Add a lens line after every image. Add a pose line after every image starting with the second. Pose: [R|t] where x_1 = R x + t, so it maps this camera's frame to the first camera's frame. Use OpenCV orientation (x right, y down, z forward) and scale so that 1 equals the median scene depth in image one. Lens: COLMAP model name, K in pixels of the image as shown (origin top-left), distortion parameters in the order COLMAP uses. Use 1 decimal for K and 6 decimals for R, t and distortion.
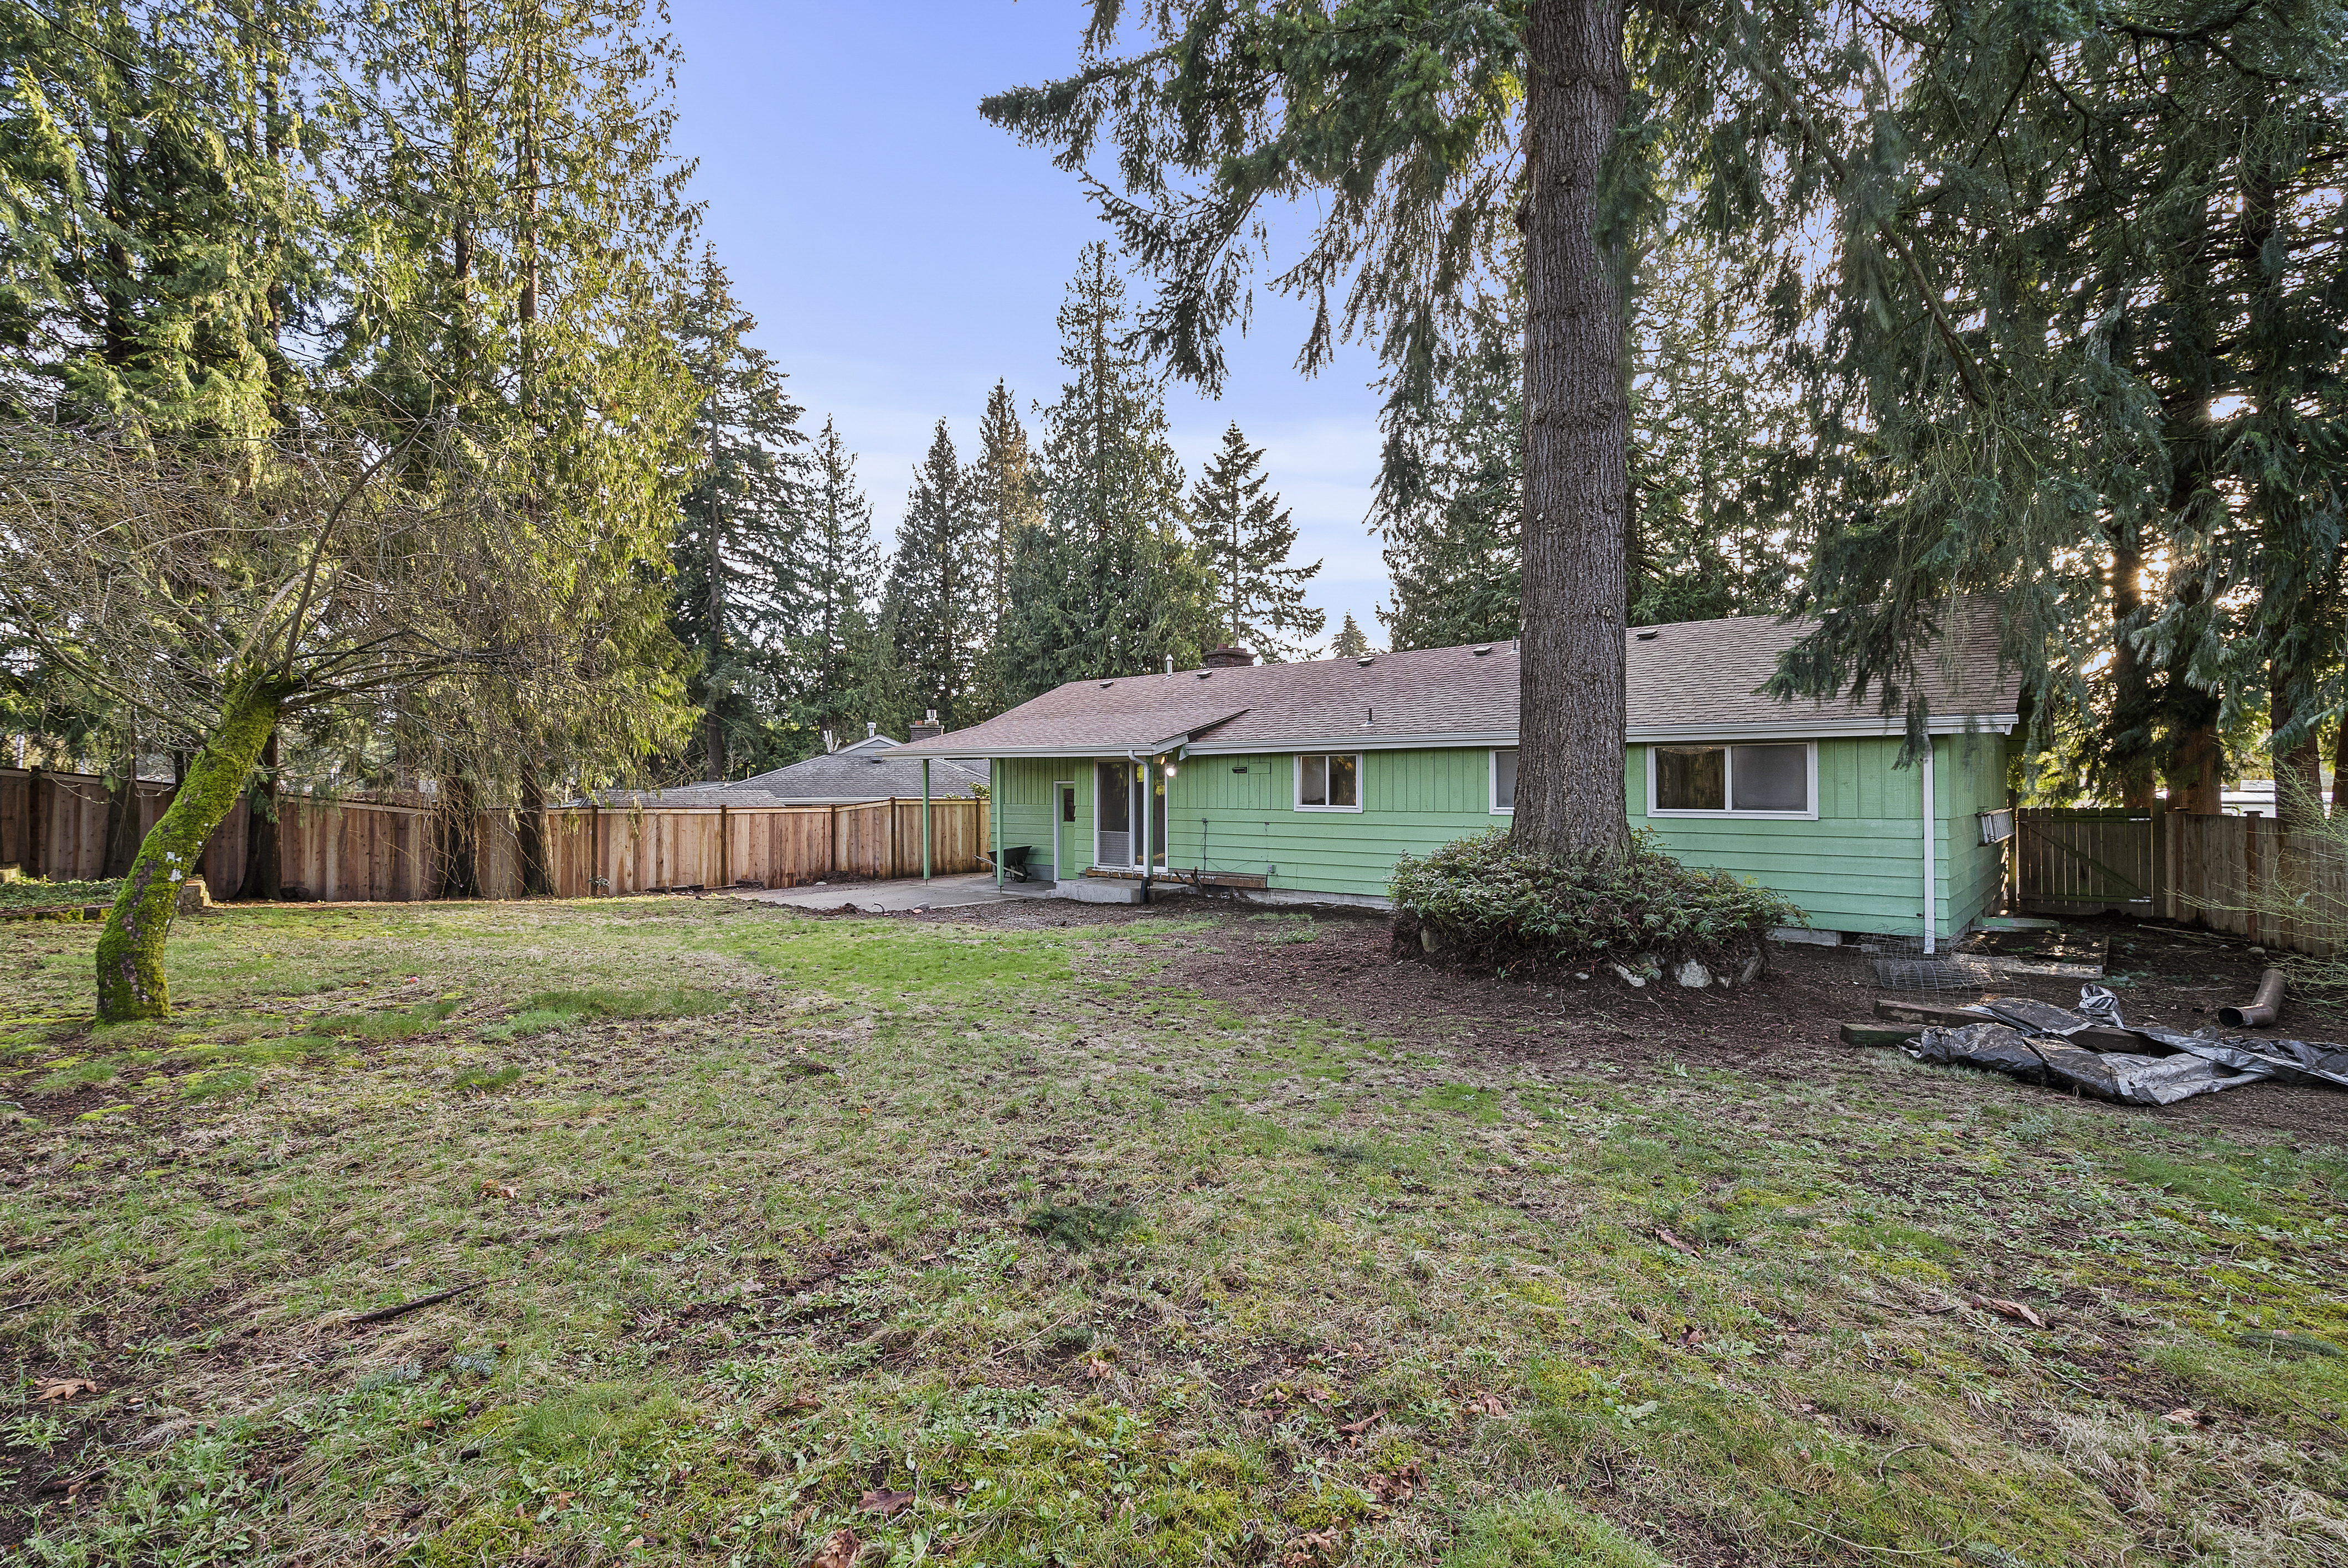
lens RADIAL K [[1062.6, 0, 1176.2], [0, 1062.6, 779.2], [0, 0, 1]] dist [-0.004124, 0.000289]
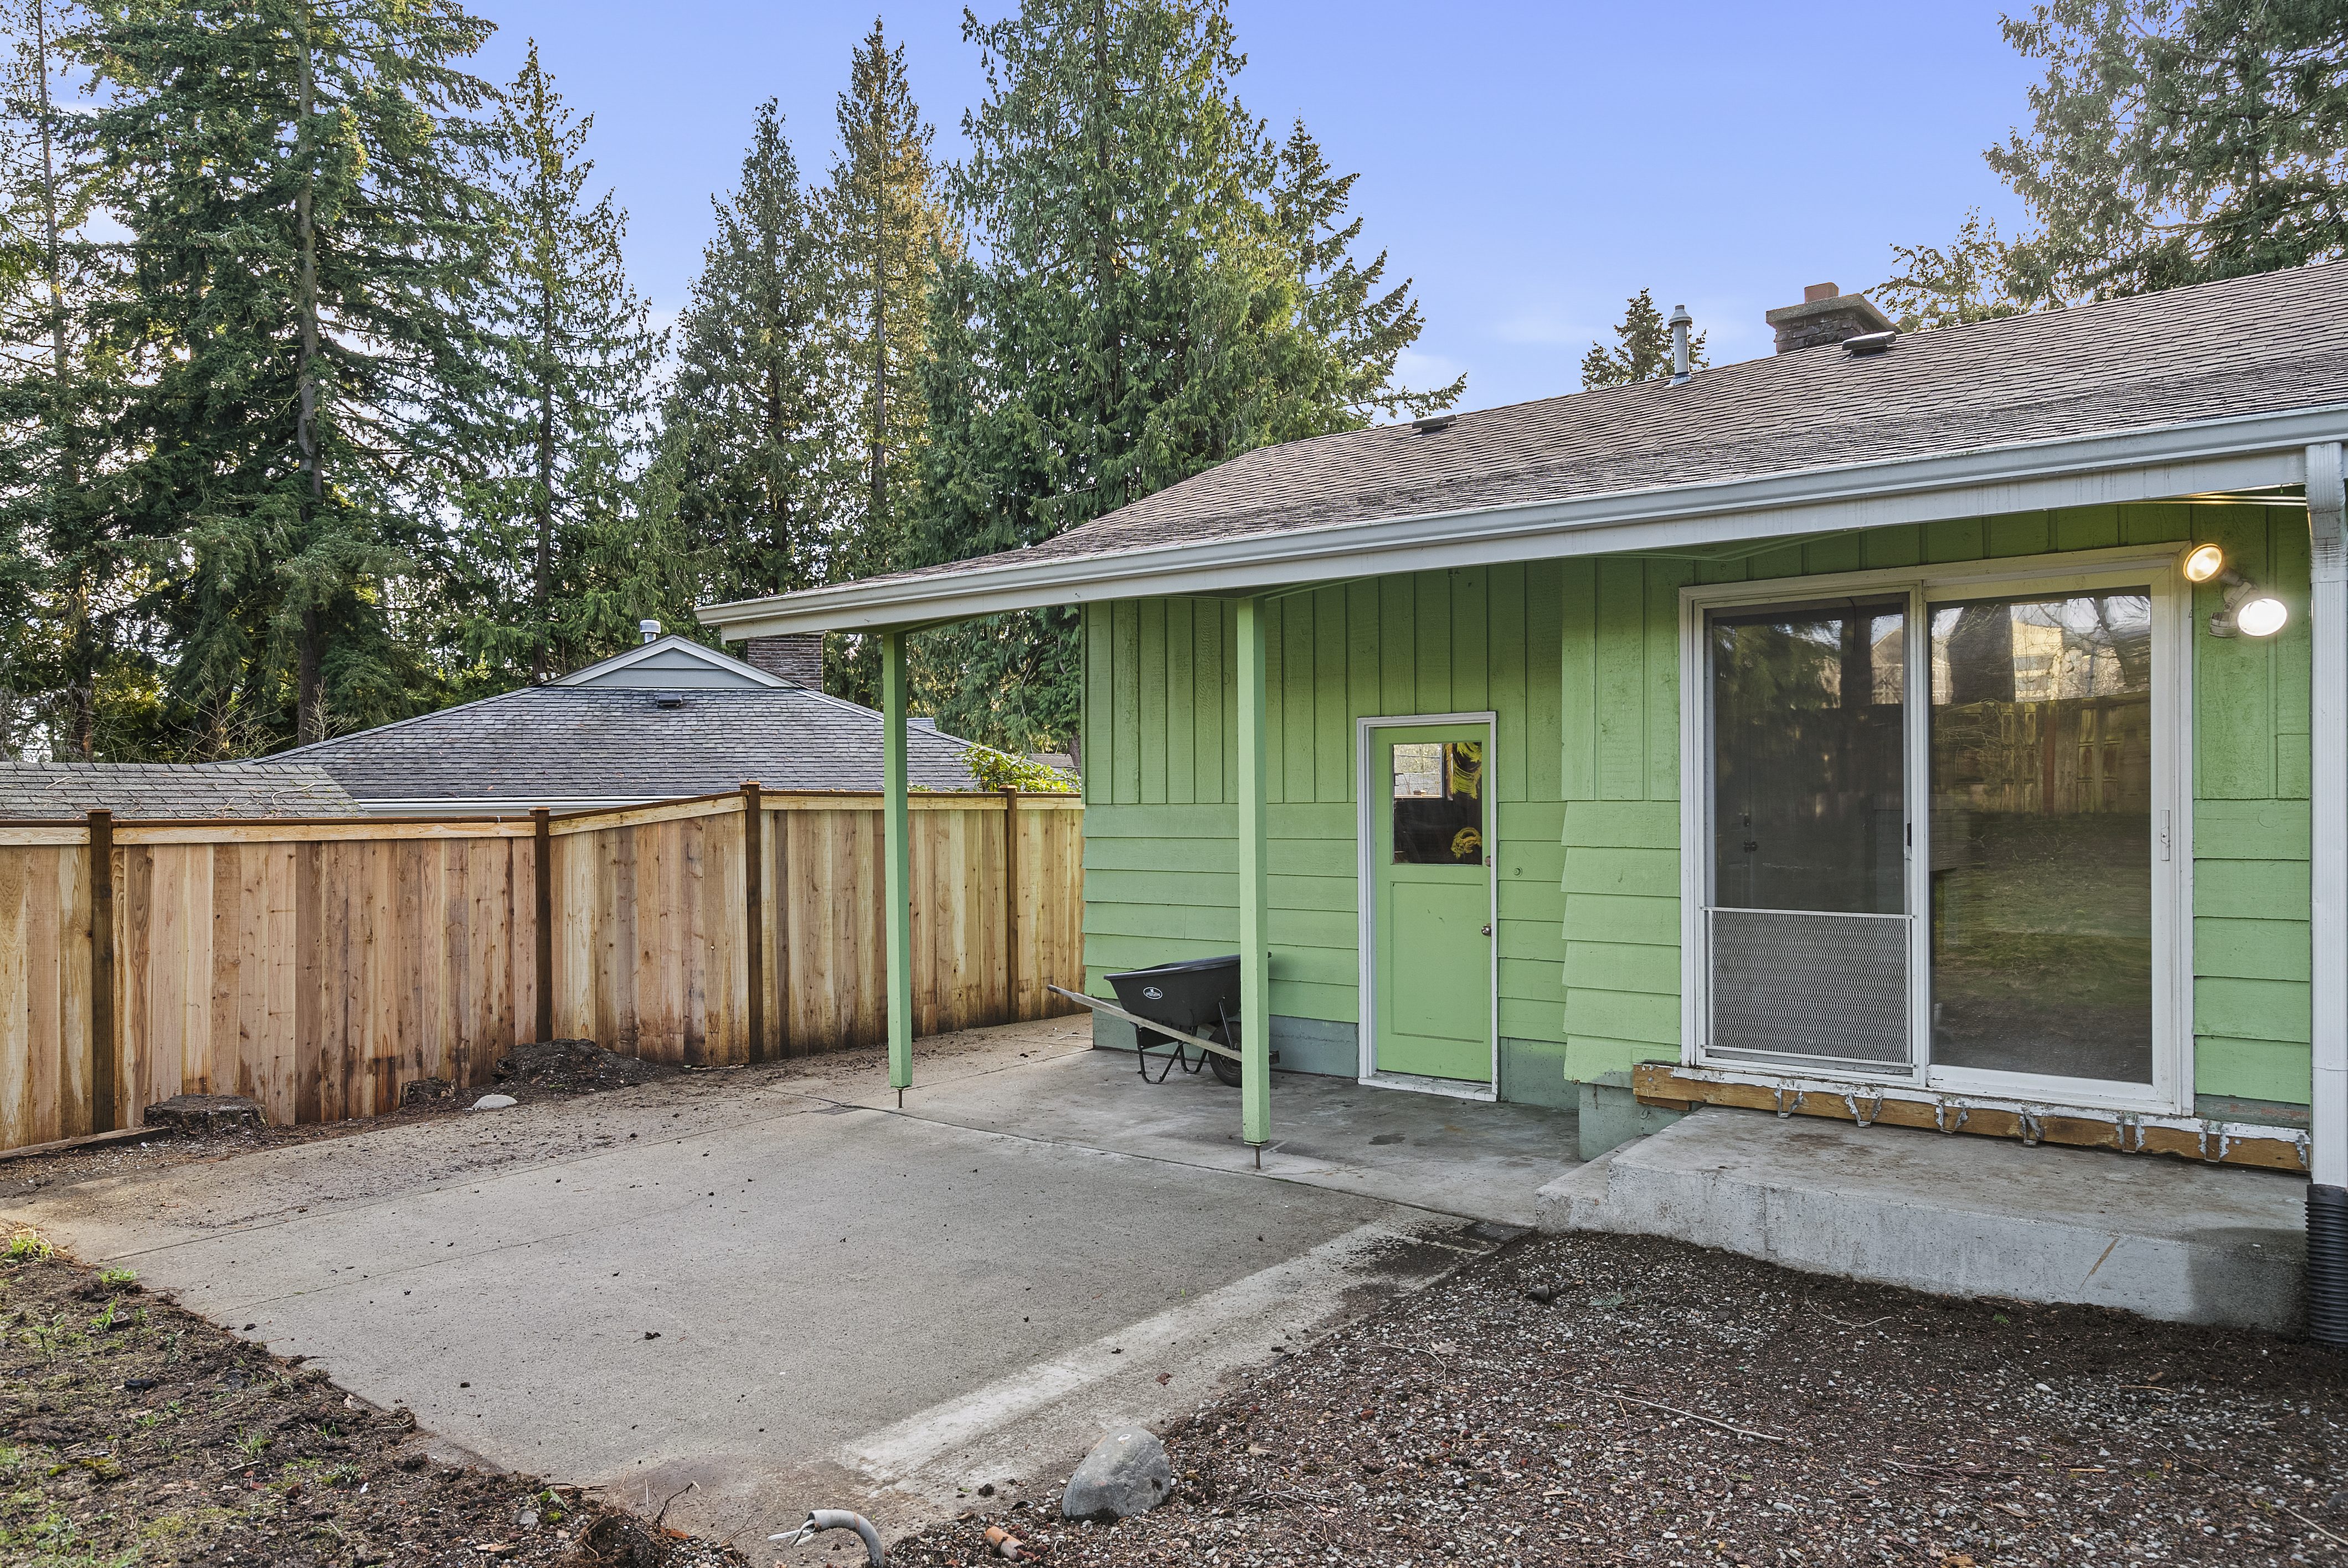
lens RADIAL K [[1593.8, 0, 1174.0], [0, 1593.8, 784.0], [0, 0, 1]] dist [0.019756, 0.002063]
pose [[0.998657, -0.010409, 0.050749, -0.070990], [0.010645, 0.999934, -0.004376, 0.008229], [-0.050700, 0.004910, 0.998702, 0.228668]]
